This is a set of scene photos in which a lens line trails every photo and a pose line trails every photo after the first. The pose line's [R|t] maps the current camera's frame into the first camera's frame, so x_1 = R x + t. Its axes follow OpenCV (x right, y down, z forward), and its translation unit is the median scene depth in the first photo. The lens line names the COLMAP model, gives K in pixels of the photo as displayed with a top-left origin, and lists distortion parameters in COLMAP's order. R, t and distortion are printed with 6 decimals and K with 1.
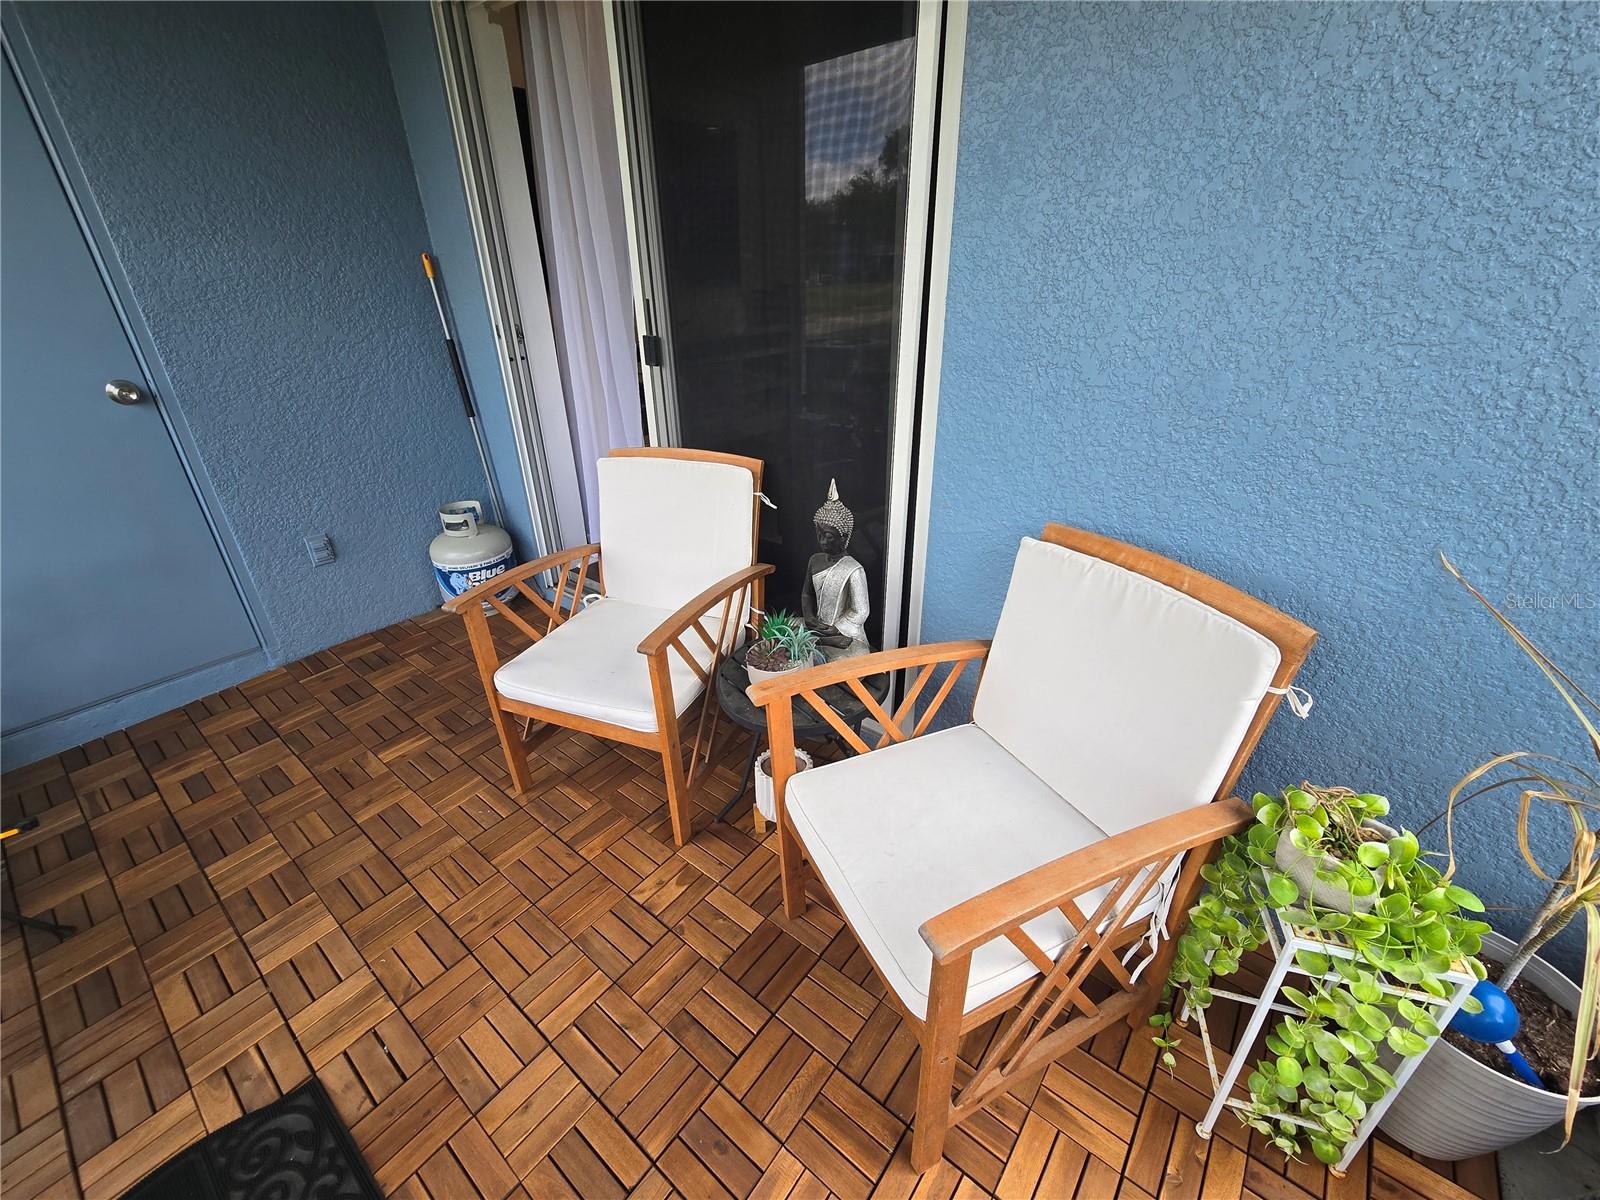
lens RADIAL K [[654.3, 0, 800.1], [0, 654.3, 601.3], [0, 0, 1]] dist [-0.007701, 0.000344]
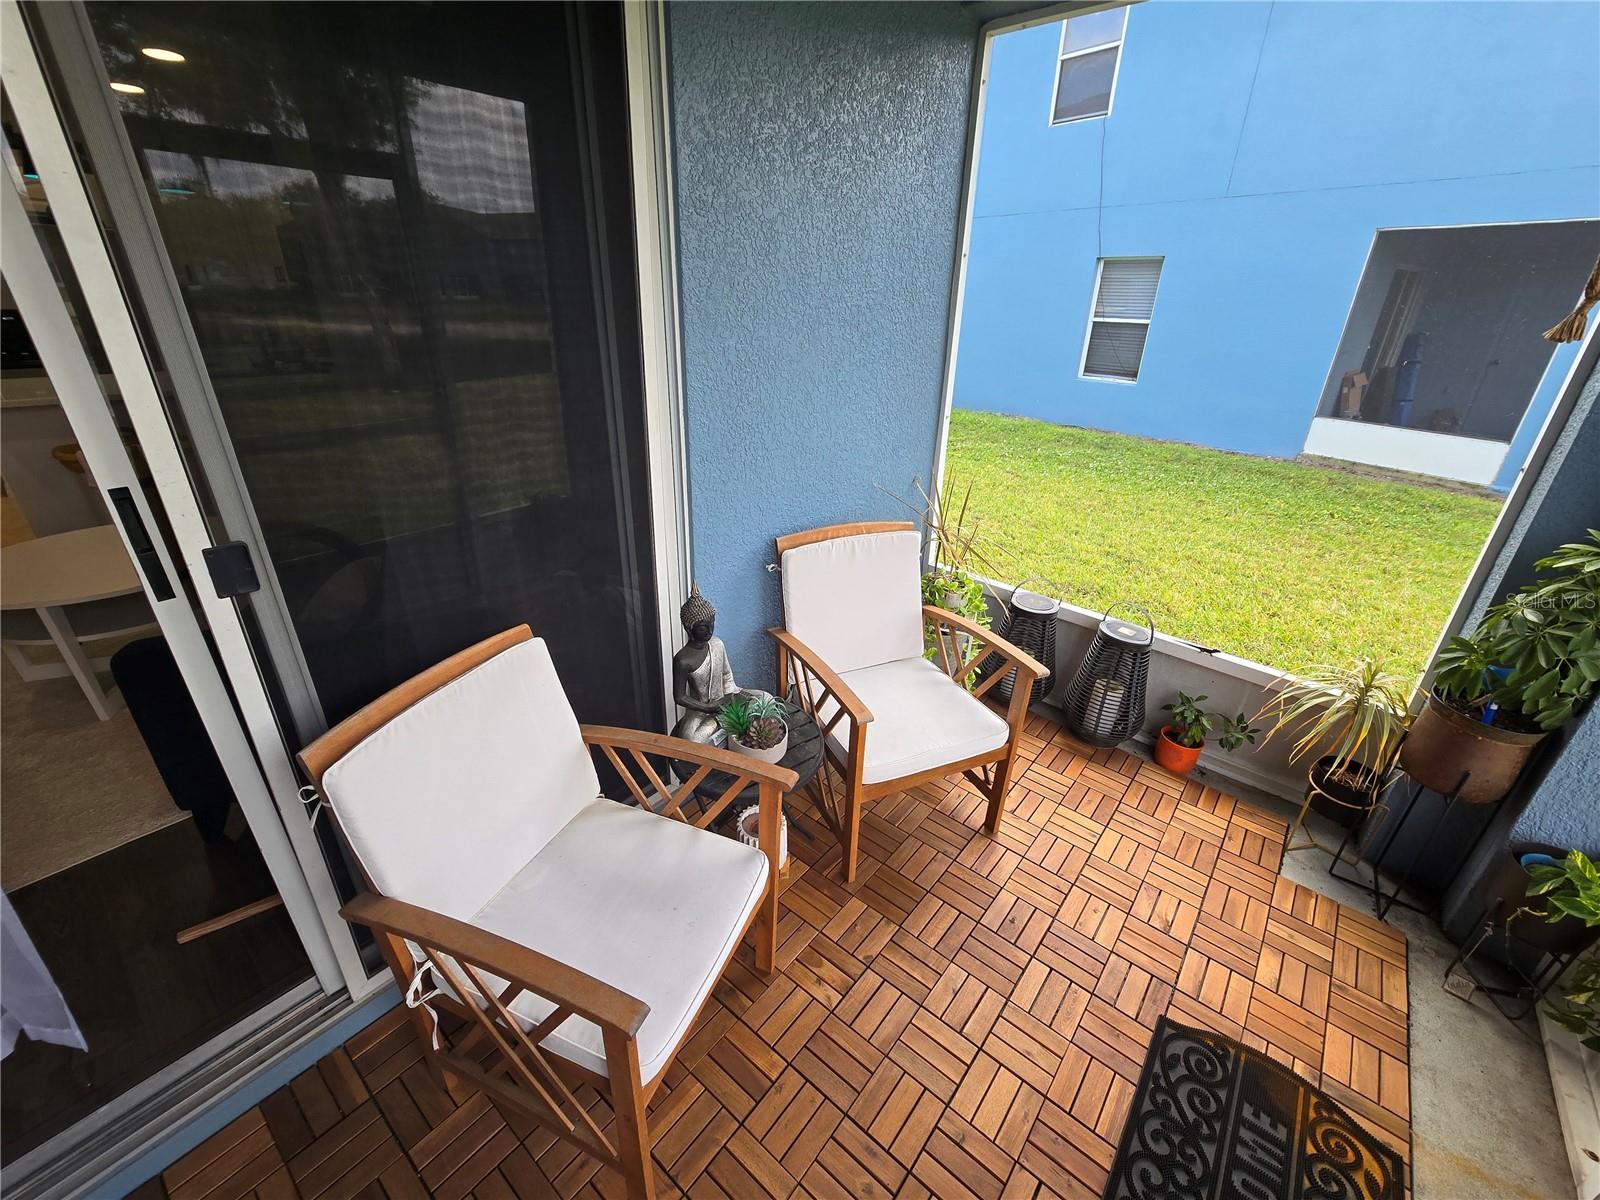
lens RADIAL K [[654.3, 0, 803.9], [0, 654.3, 596.3], [0, 0, 1]] dist [-0.007701, 0.000344]
pose [[0.016077, -0.403030, 0.915046, -1.121097], [0.421753, 0.832499, 0.359262, -0.555181], [-0.906568, 0.380147, 0.183363, 0.746100]]
